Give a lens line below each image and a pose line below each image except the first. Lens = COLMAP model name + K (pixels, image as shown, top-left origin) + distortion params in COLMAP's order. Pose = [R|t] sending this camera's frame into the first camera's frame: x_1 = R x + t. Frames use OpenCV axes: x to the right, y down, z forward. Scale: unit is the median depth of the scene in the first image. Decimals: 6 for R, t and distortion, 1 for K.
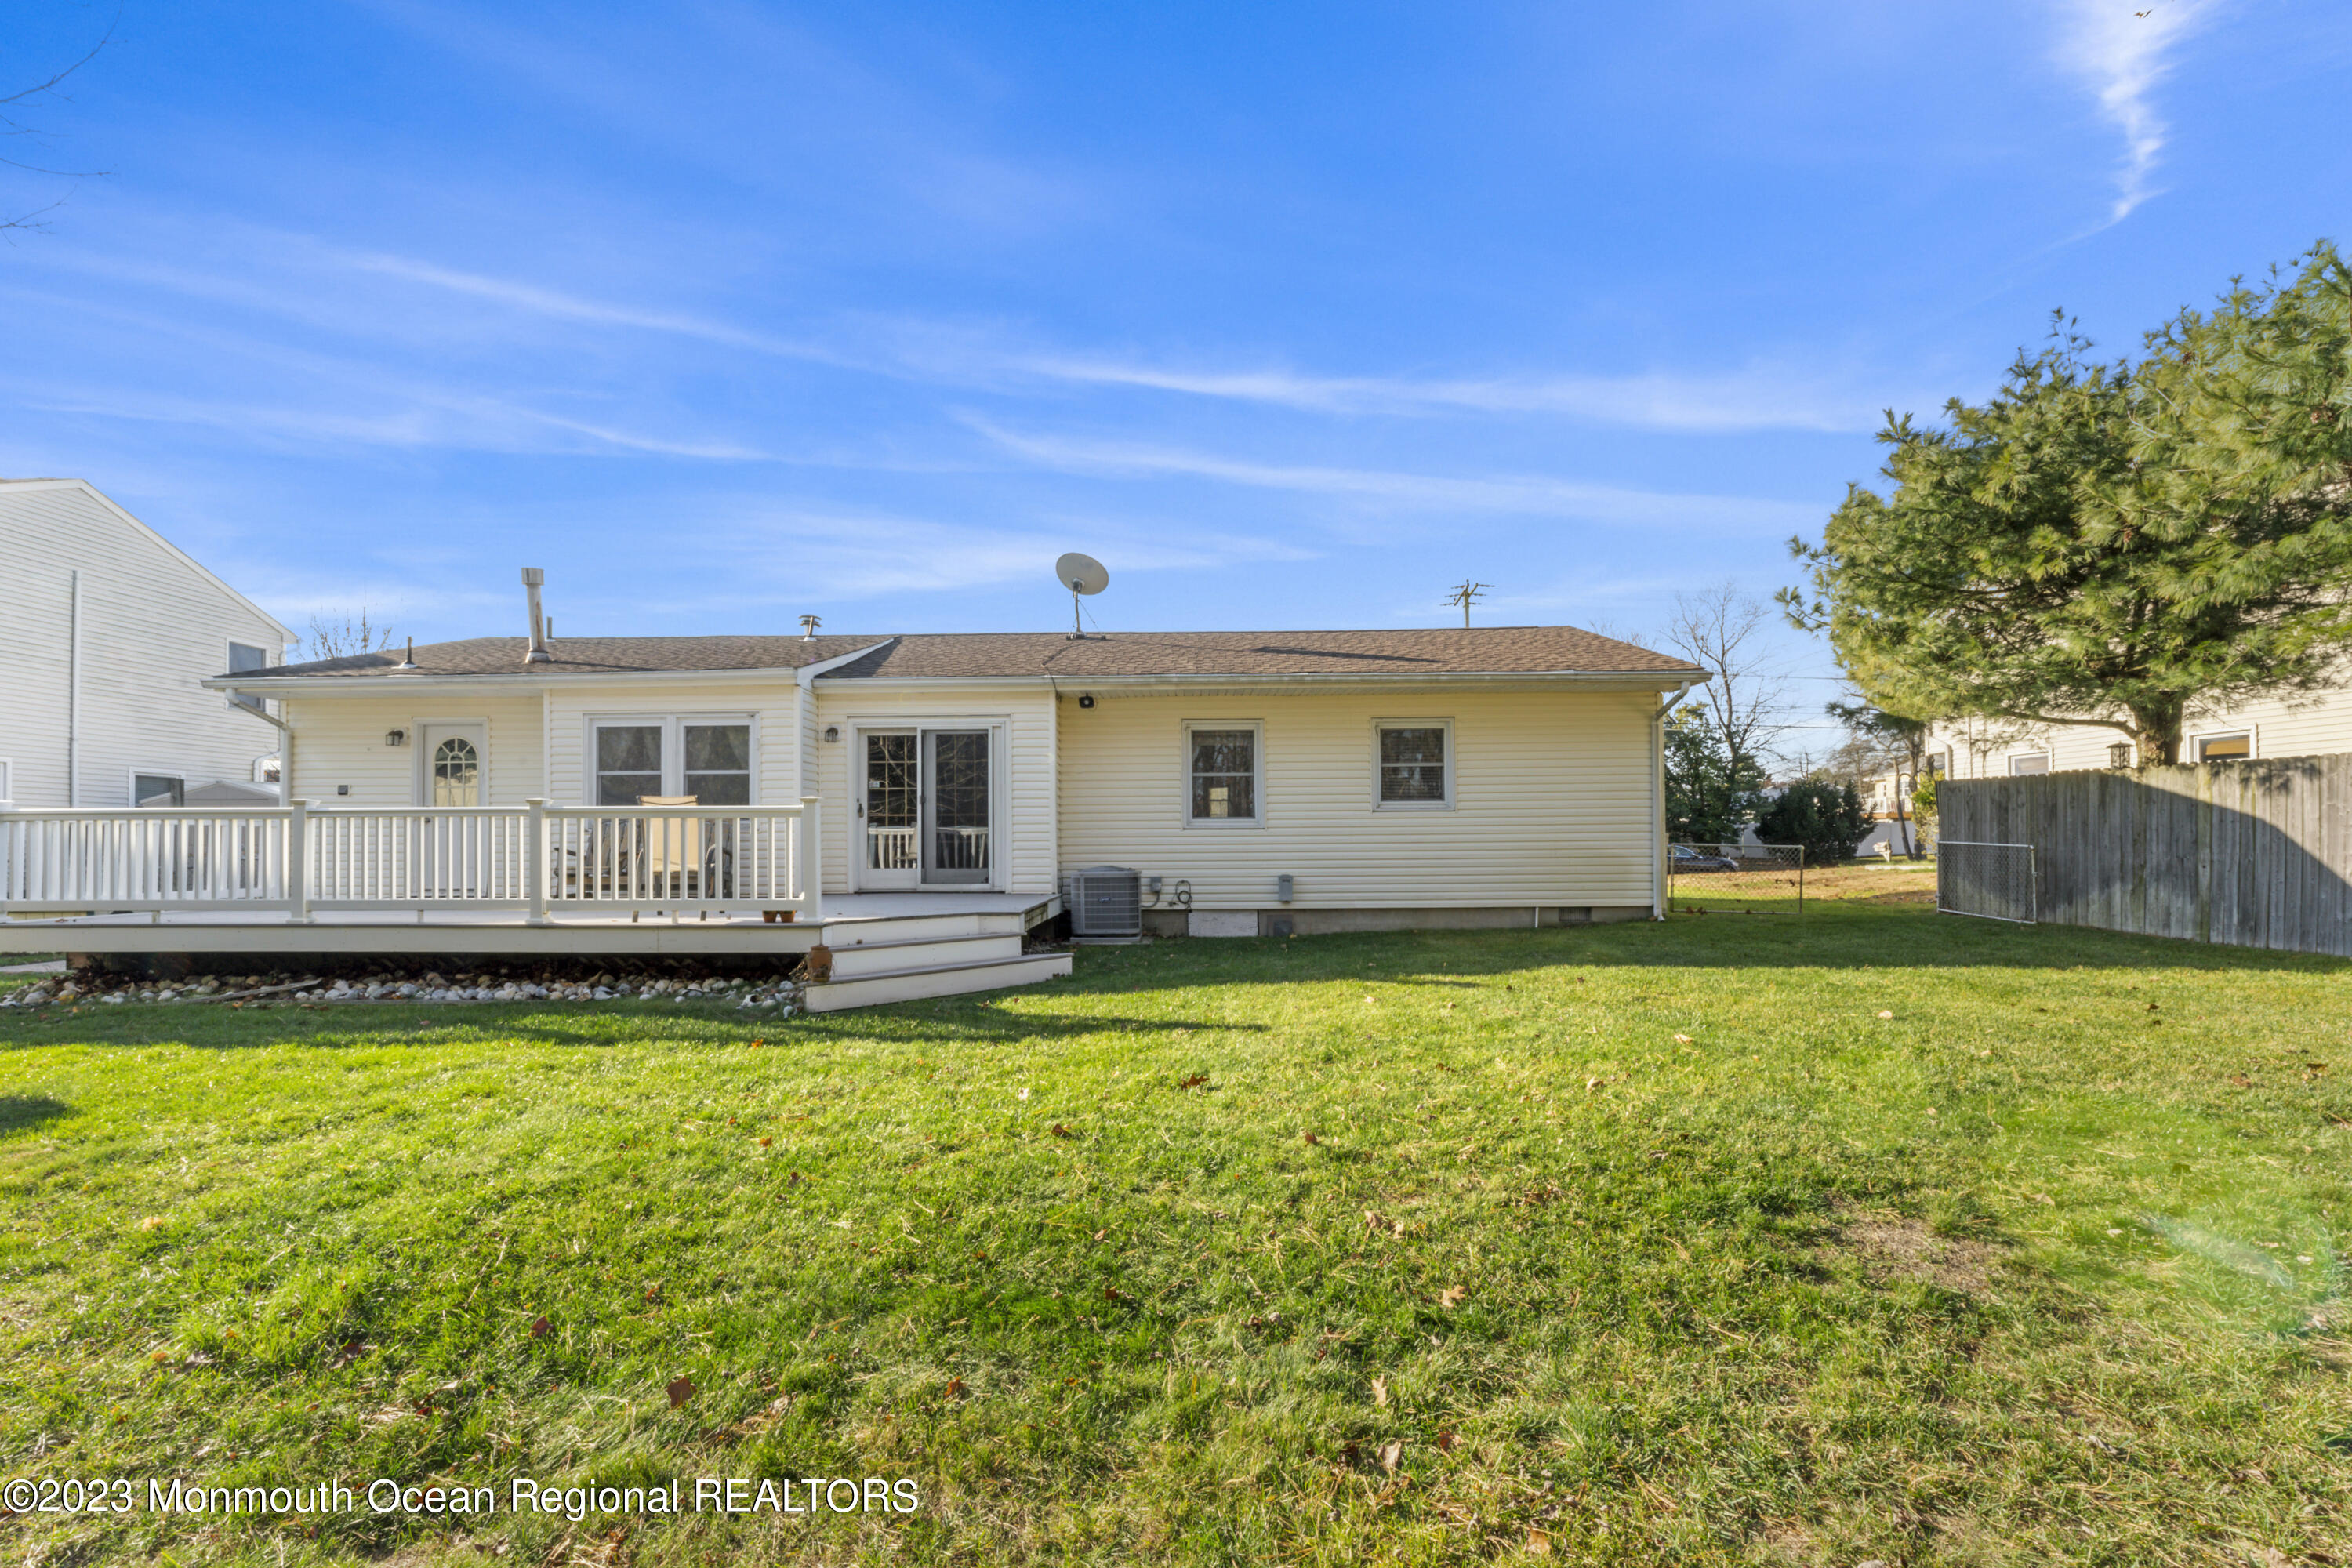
lens RADIAL K [[979.6, 0, 1167.8], [0, 979.6, 845.7], [0, 0, 1]] dist [-0.002110, -0.000055]
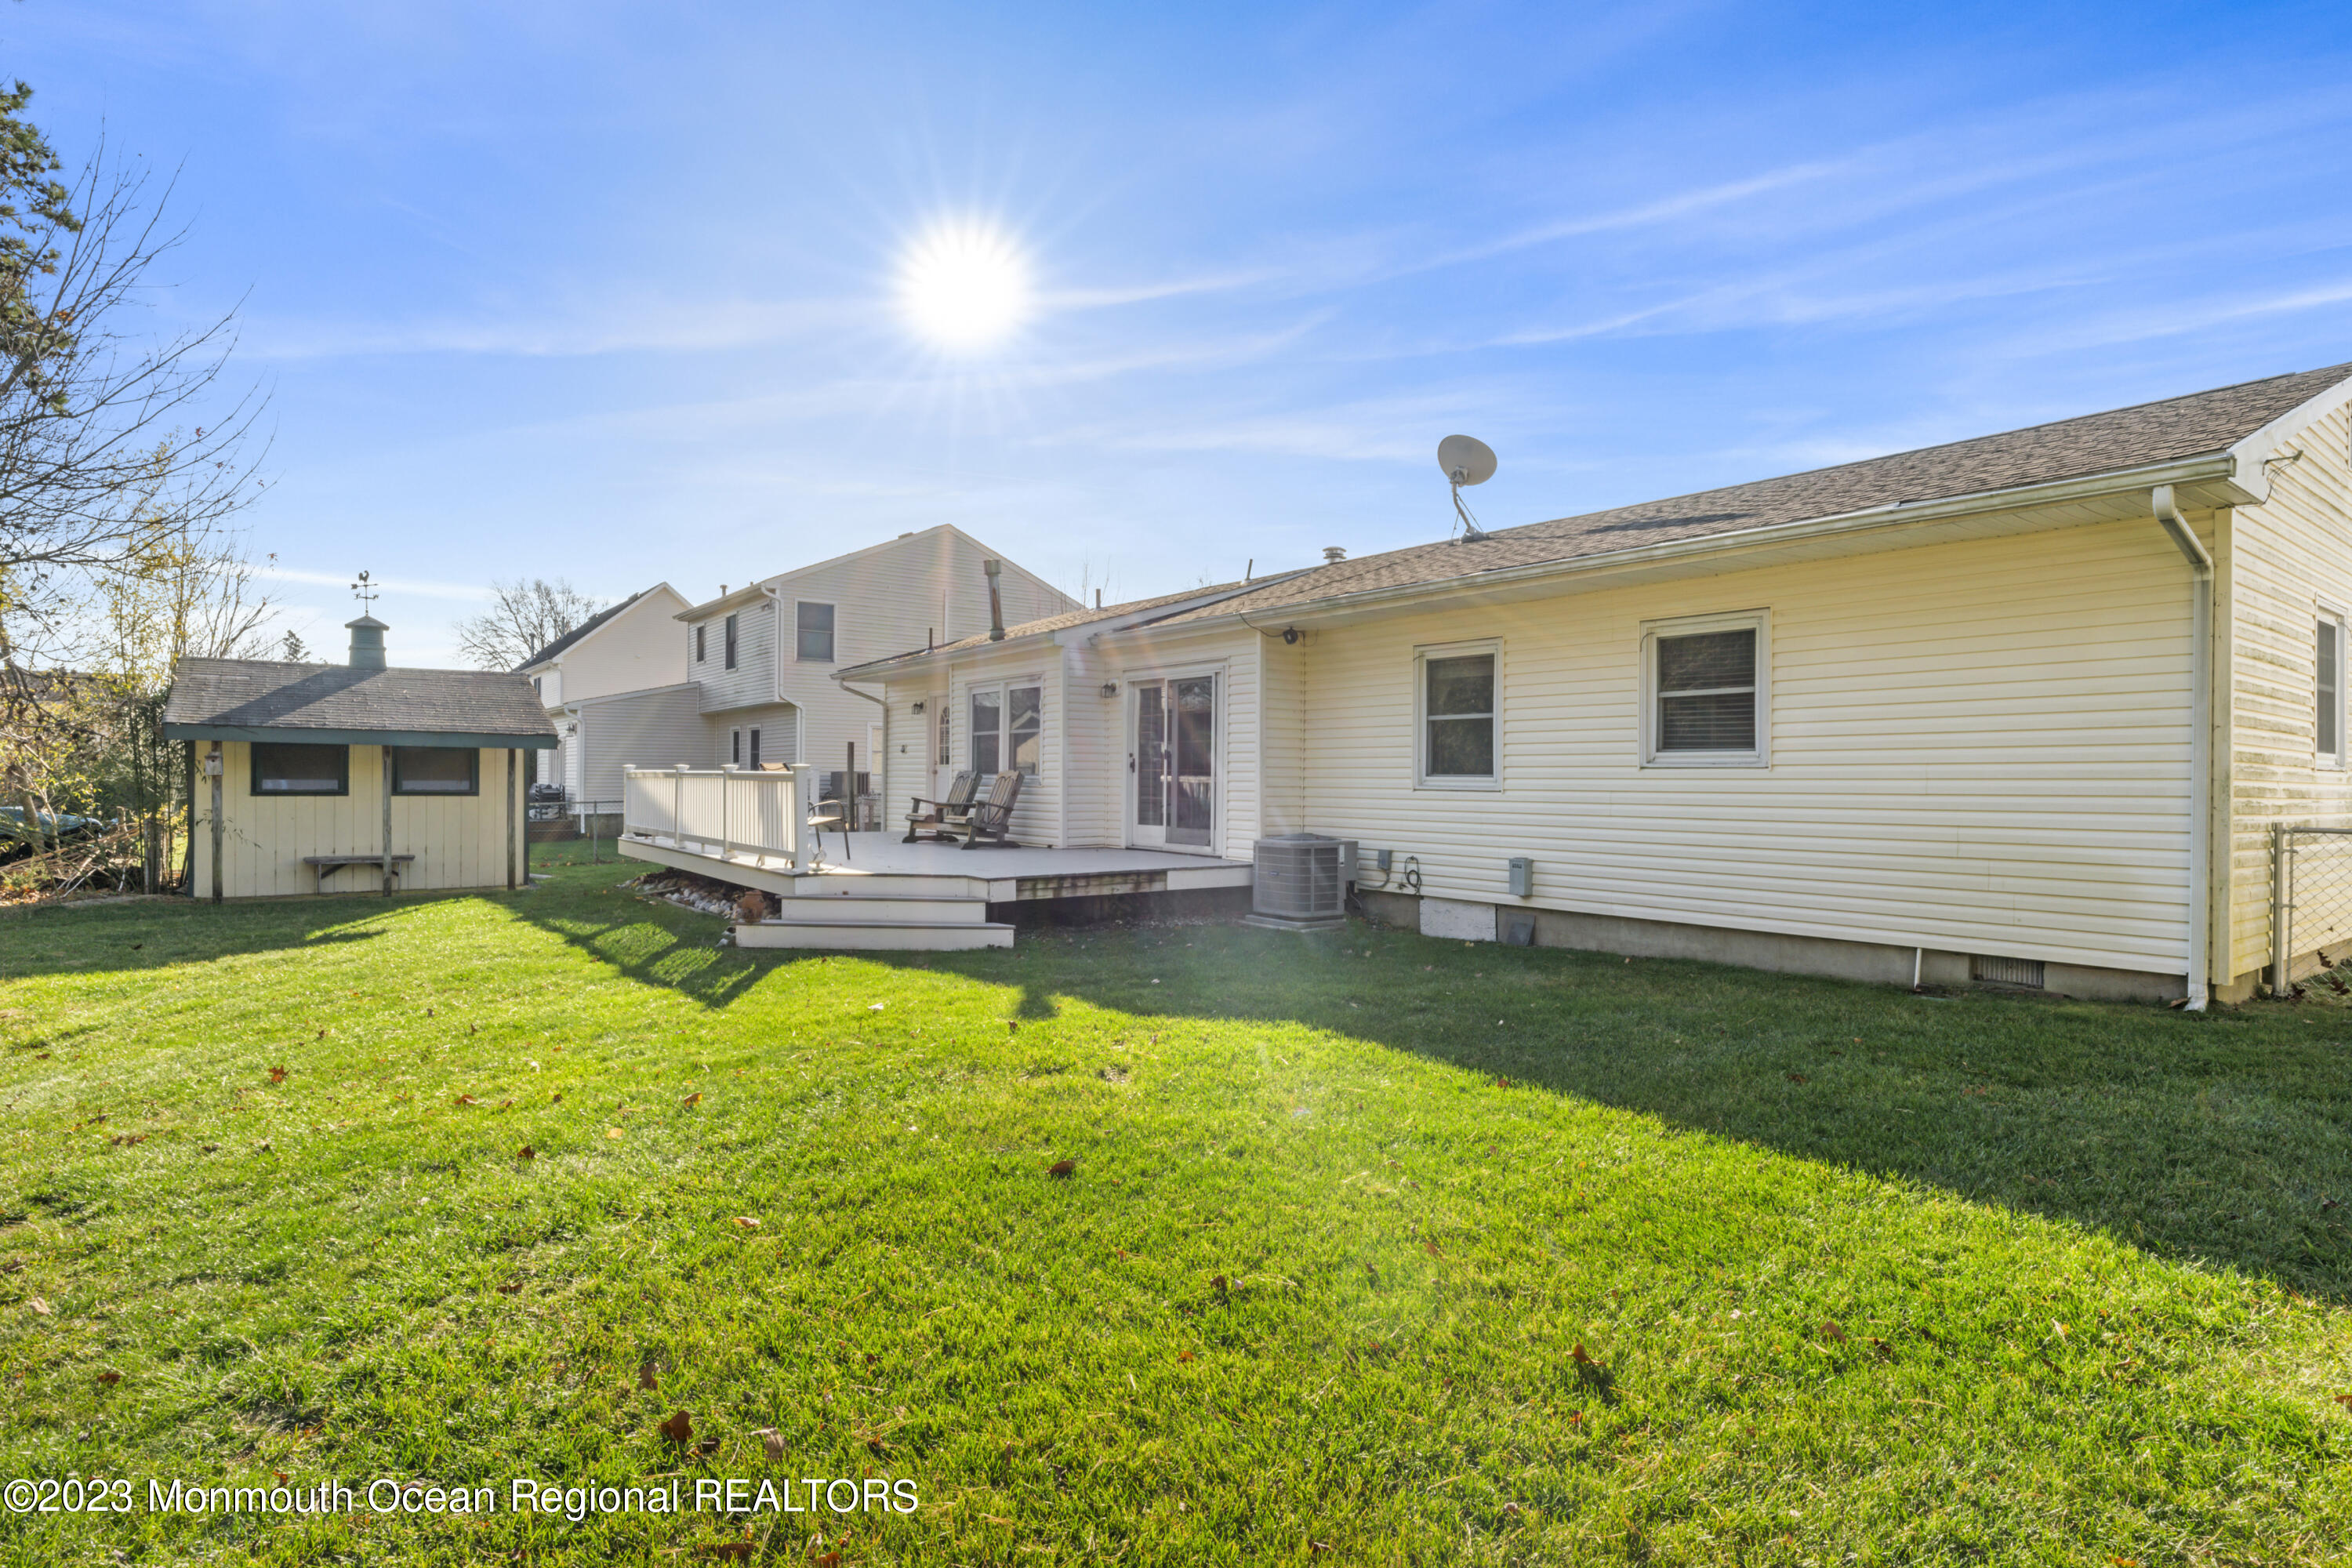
lens RADIAL K [[1199.8, 0, 1180.8], [0, 1199.8, 773.0], [0, 0, 1]] dist [-0.001498, -0.000052]
pose [[0.619703, 0.008307, -0.784792, 0.640290], [-0.012484, 0.999922, 0.000726, -0.028525], [0.784737, 0.009348, 0.619759, 0.274022]]
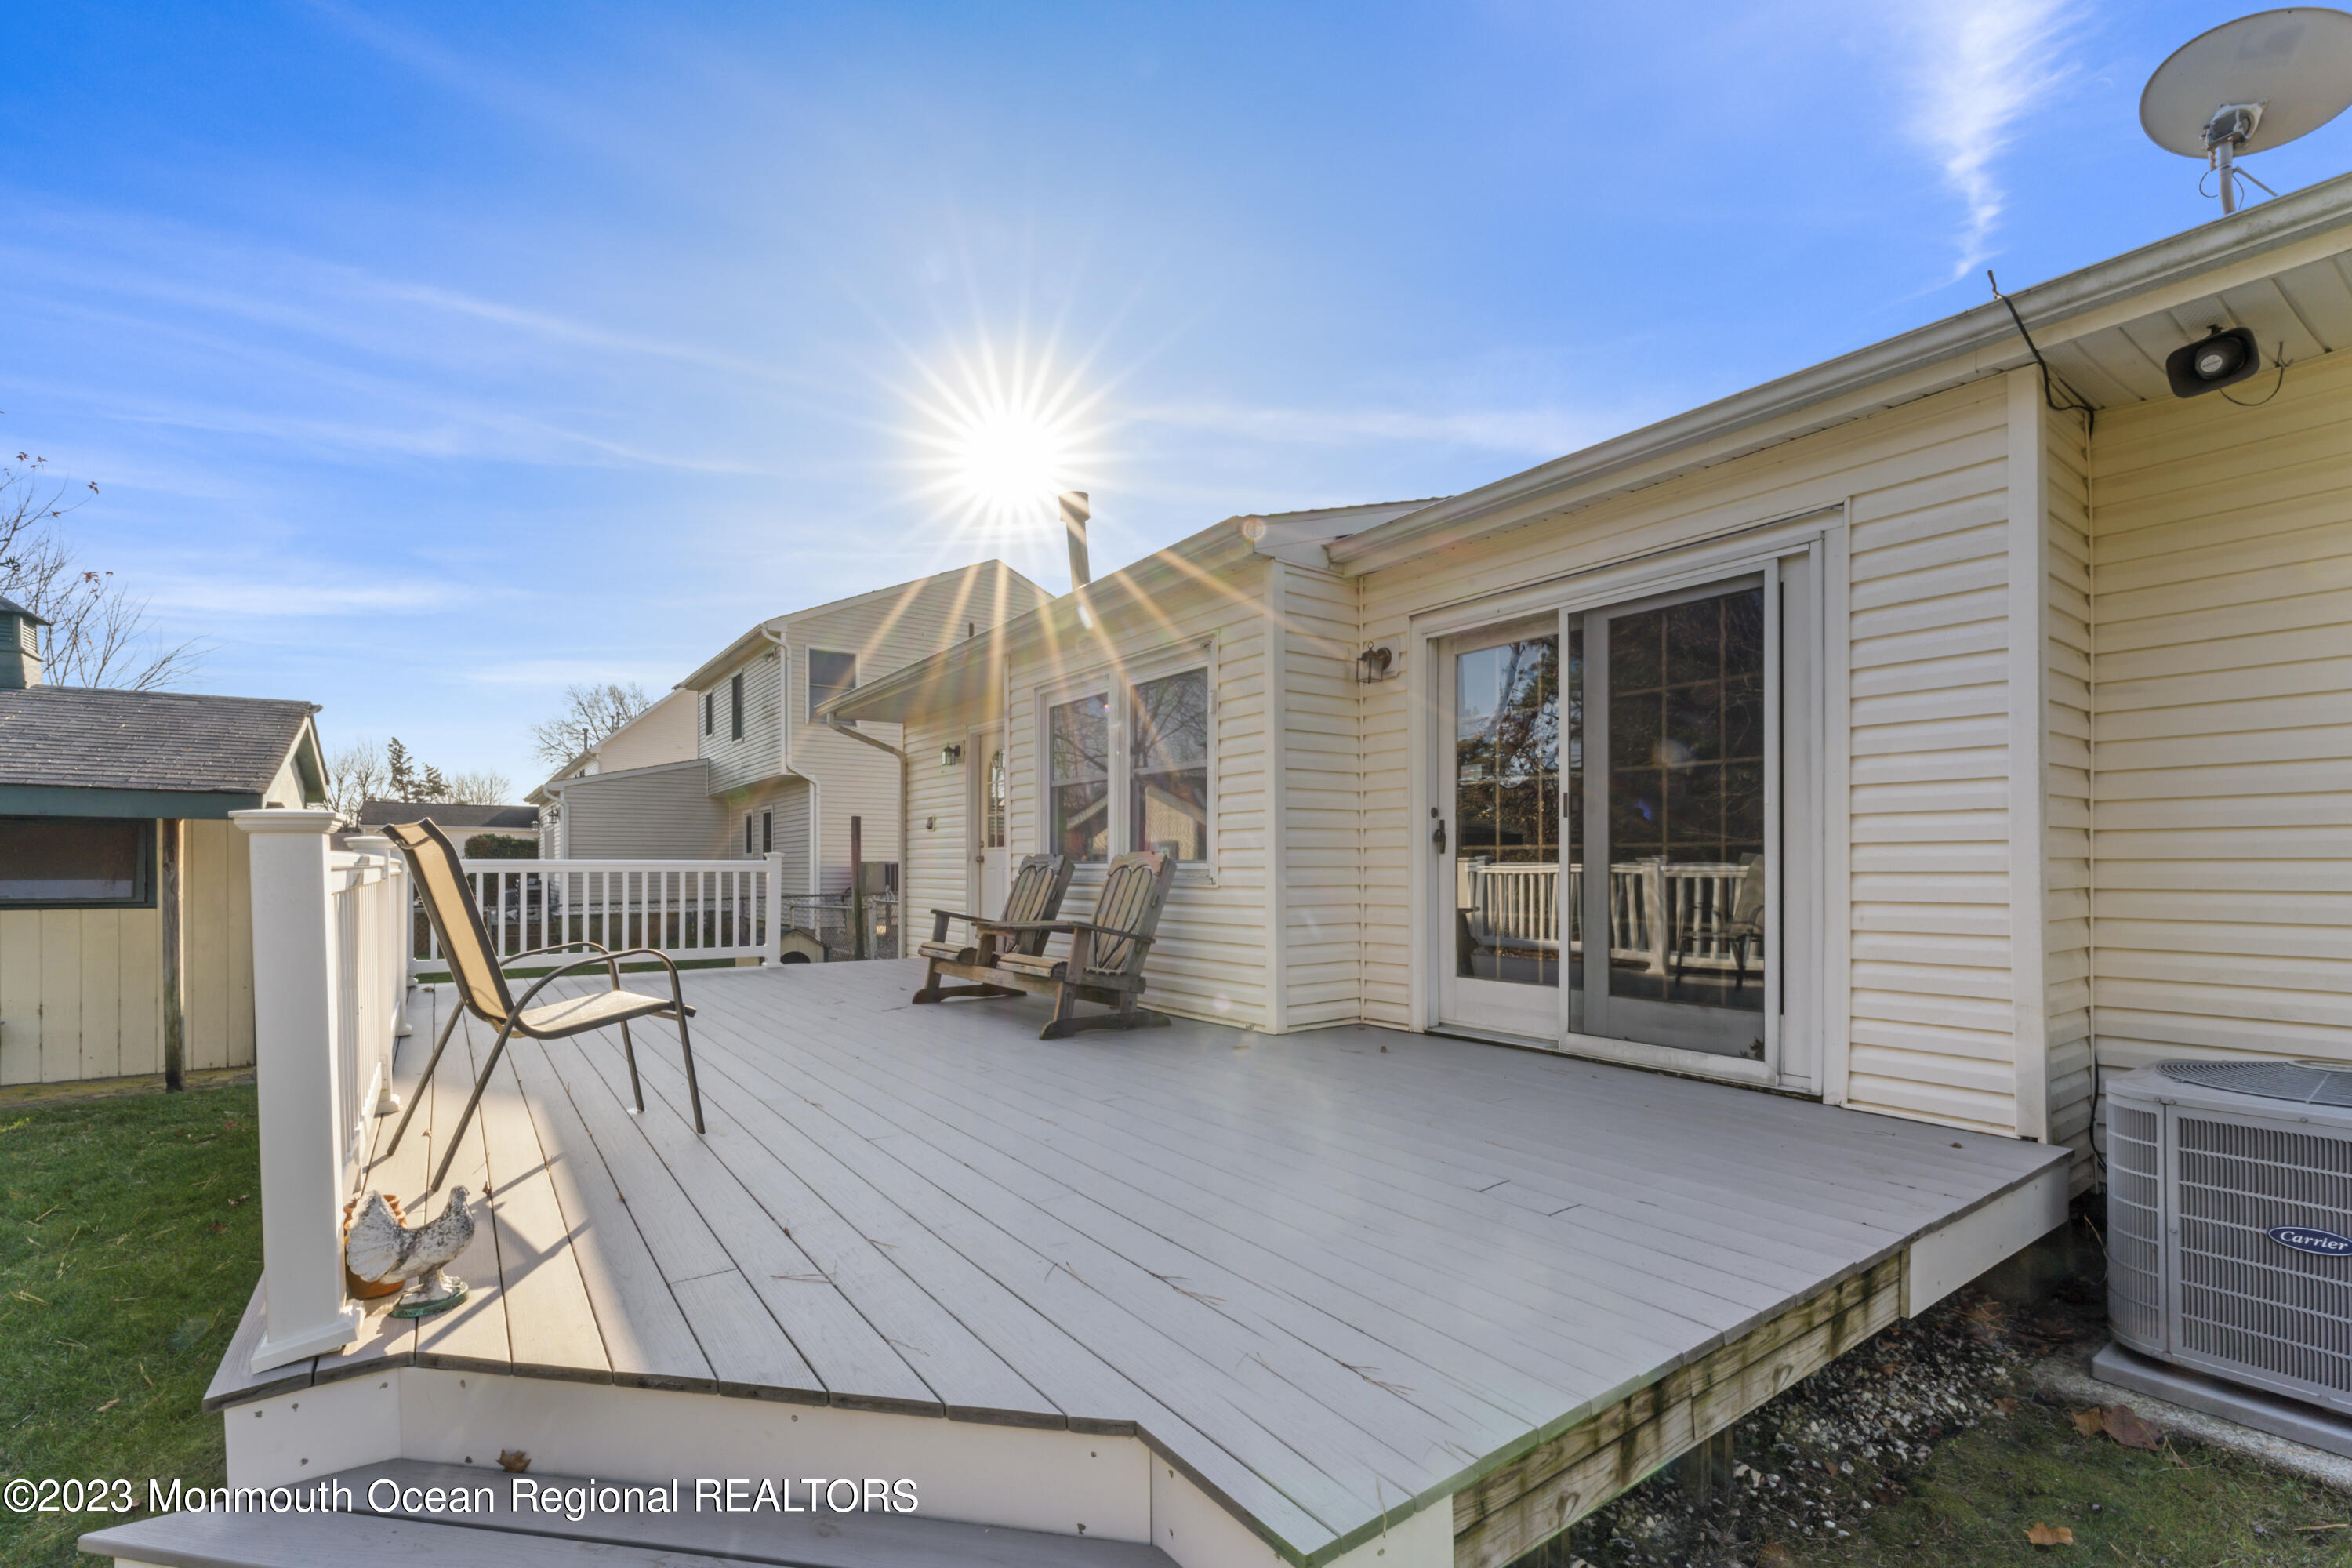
lens RADIAL K [[1020.7, 0, 1139.9], [0, 1020.7, 867.3], [0, 0, 1]] dist [-0.002930, -0.000491]
pose [[0.579301, 0.006840, -0.815085, -0.030697], [-0.004397, 0.999976, 0.005267, -0.023755], [0.815102, 0.000533, 0.579317, 0.614912]]
